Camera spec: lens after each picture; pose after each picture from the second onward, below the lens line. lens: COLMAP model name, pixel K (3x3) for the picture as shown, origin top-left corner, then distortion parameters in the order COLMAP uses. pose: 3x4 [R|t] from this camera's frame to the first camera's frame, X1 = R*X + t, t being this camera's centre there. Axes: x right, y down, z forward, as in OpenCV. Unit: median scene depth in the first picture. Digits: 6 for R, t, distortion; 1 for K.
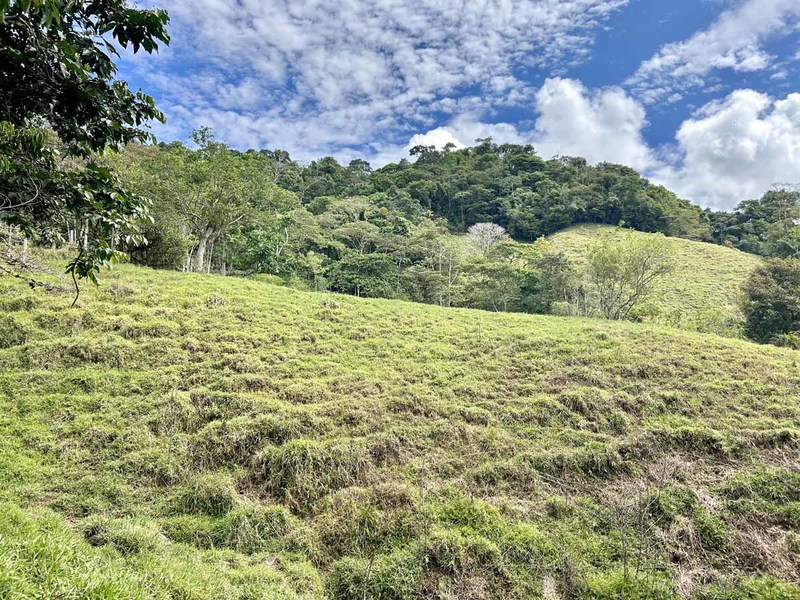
lens RADIAL K [[607.1, 0, 400.0], [0, 607.1, 300.0], [0, 0, 1]] dist [0.055136, -0.068693]
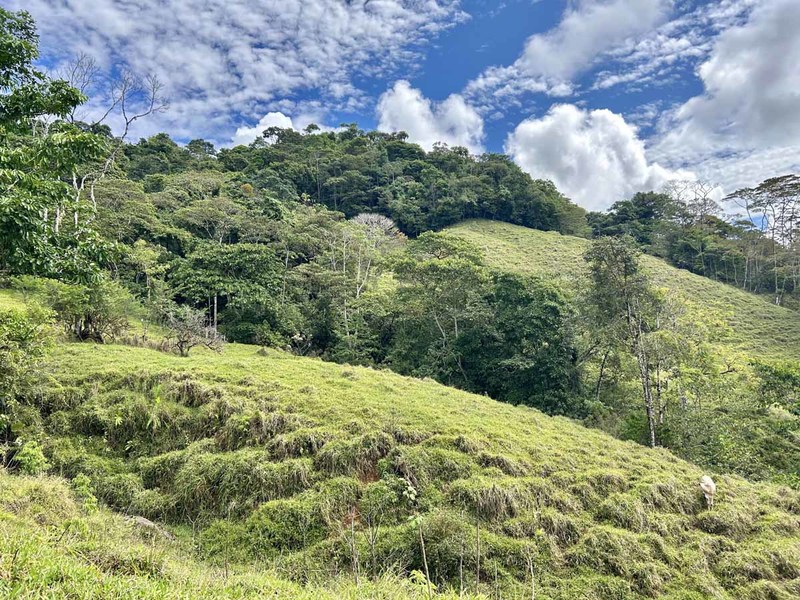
lens RADIAL K [[603.8, 0, 404.5], [0, 603.8, 314.8], [0, 0, 1]] dist [0.076396, -0.082292]
pose [[0.966713, -0.012857, 0.255541, -0.023499], [0.006948, 0.999688, 0.024012, -0.007744], [-0.255770, -0.021437, 0.966500, 0.167812]]
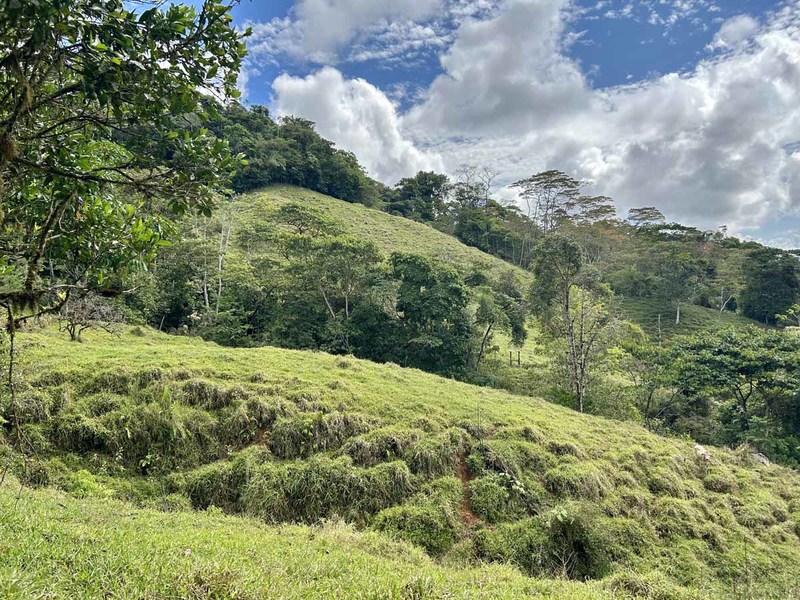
lens RADIAL K [[607.1, 0, 400.0], [0, 607.1, 300.0], [0, 0, 1]] dist [0.055136, -0.068693]
pose [[0.794945, -0.011996, 0.606563, -0.089349], [-0.027947, 0.998019, 0.056365, -0.014700], [-0.606038, -0.061758, 0.793035, 0.201155]]
